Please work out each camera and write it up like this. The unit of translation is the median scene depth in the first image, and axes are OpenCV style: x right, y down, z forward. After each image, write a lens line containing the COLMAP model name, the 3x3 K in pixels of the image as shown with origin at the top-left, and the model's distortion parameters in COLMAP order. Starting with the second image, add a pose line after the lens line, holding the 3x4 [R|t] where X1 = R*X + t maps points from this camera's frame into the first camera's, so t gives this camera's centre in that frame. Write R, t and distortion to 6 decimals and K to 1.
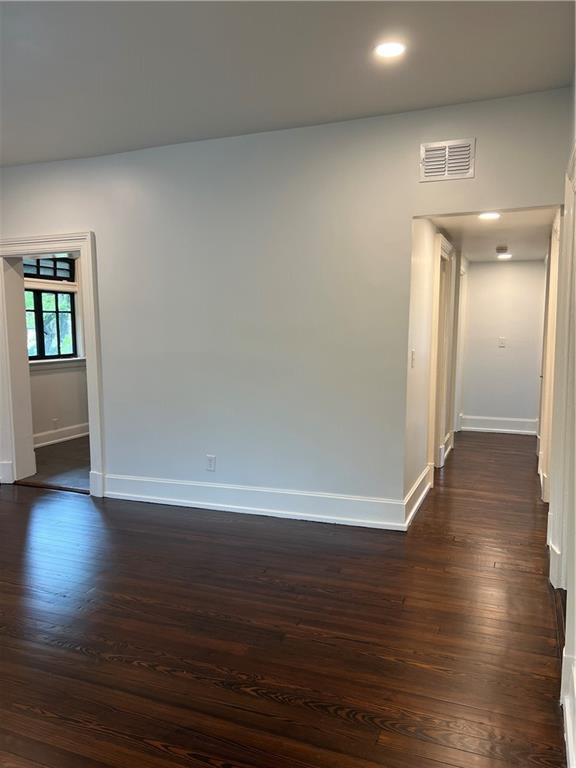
lens RADIAL K [[578.5, 0, 284.3], [0, 578.5, 385.9], [0, 0, 1]] dist [0.008441, -0.020866]
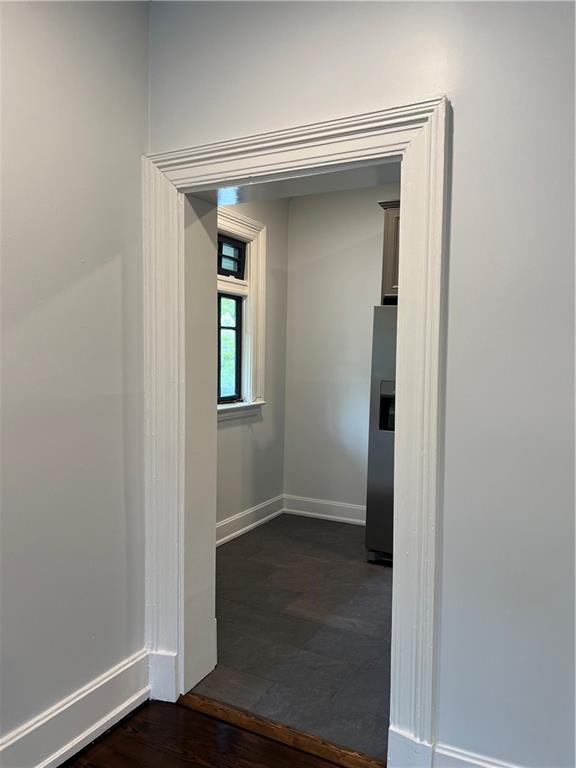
lens RADIAL K [[578.5, 0, 288.5], [0, 578.5, 387.3], [0, 0, 1]] dist [0.008441, -0.020866]
pose [[0.993656, 0.021848, -0.110321, -0.259257], [-0.026542, 0.998796, -0.041263, -0.043997], [0.109287, 0.043930, 0.993039, 0.424794]]
